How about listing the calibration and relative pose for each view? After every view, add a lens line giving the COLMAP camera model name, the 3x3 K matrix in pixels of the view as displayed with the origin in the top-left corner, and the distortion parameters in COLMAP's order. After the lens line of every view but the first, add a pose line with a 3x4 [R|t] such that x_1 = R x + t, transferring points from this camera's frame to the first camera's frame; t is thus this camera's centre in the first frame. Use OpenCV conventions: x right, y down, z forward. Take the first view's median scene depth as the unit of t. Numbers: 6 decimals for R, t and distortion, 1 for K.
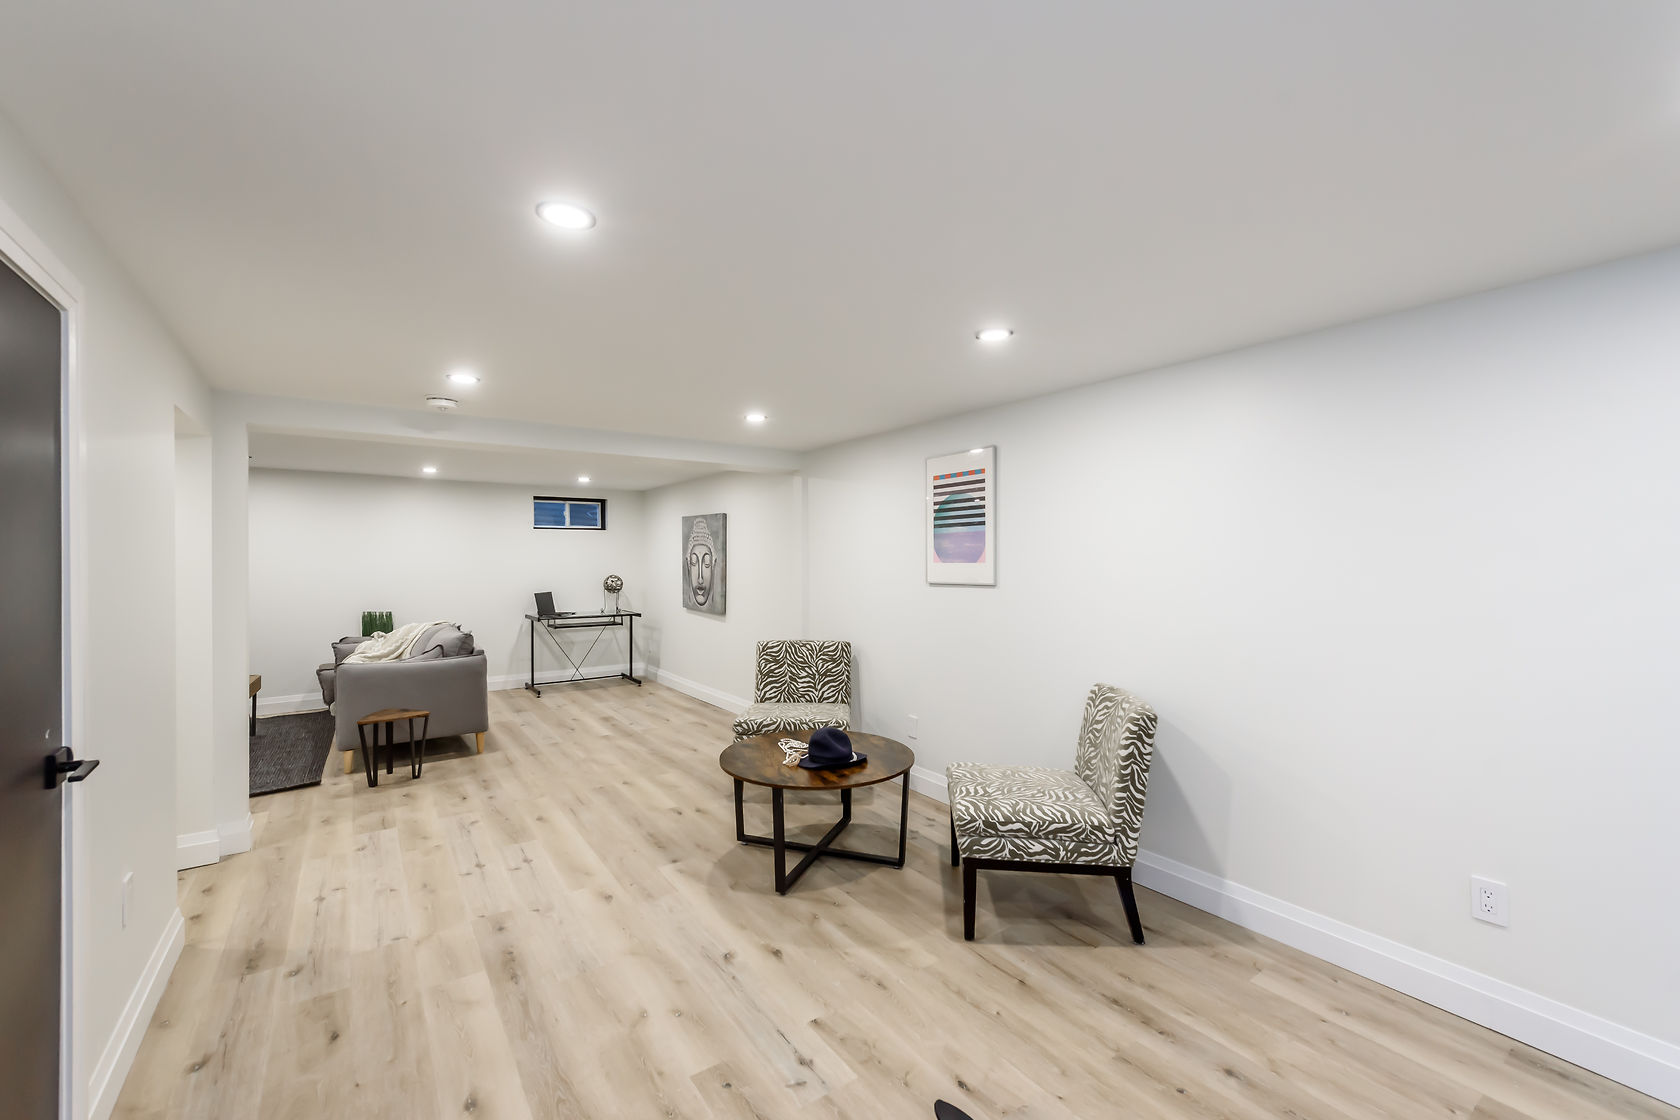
lens RADIAL K [[676.5, 0, 845.2], [0, 676.5, 557.4], [0, 0, 1]] dist [-0.000316, -0.000264]
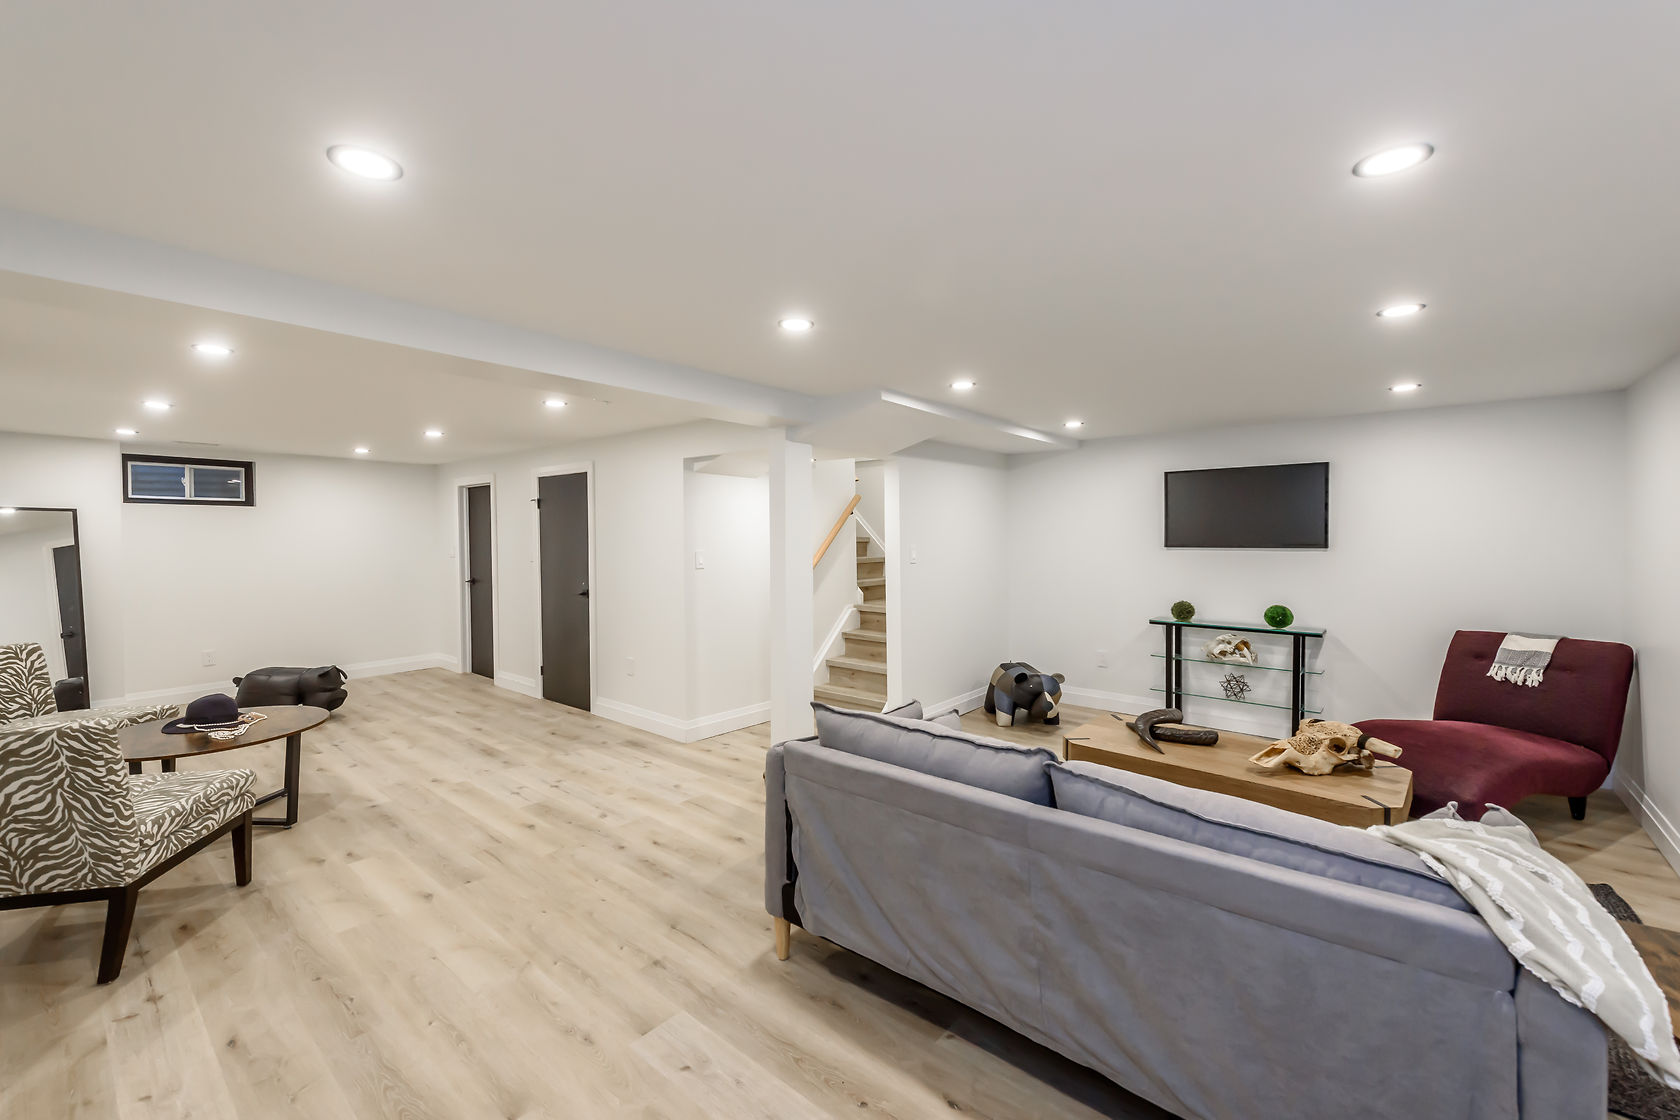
lens RADIAL K [[681.5, 0, 870.8], [0, 681.5, 548.0], [0, 0, 1]] dist [-0.009749, -0.000171]
pose [[-0.959576, 0.008394, -0.281325, -0.661048], [0.003428, 0.999830, 0.018139, -0.004943], [0.281430, 0.016442, -0.959441, 2.076919]]
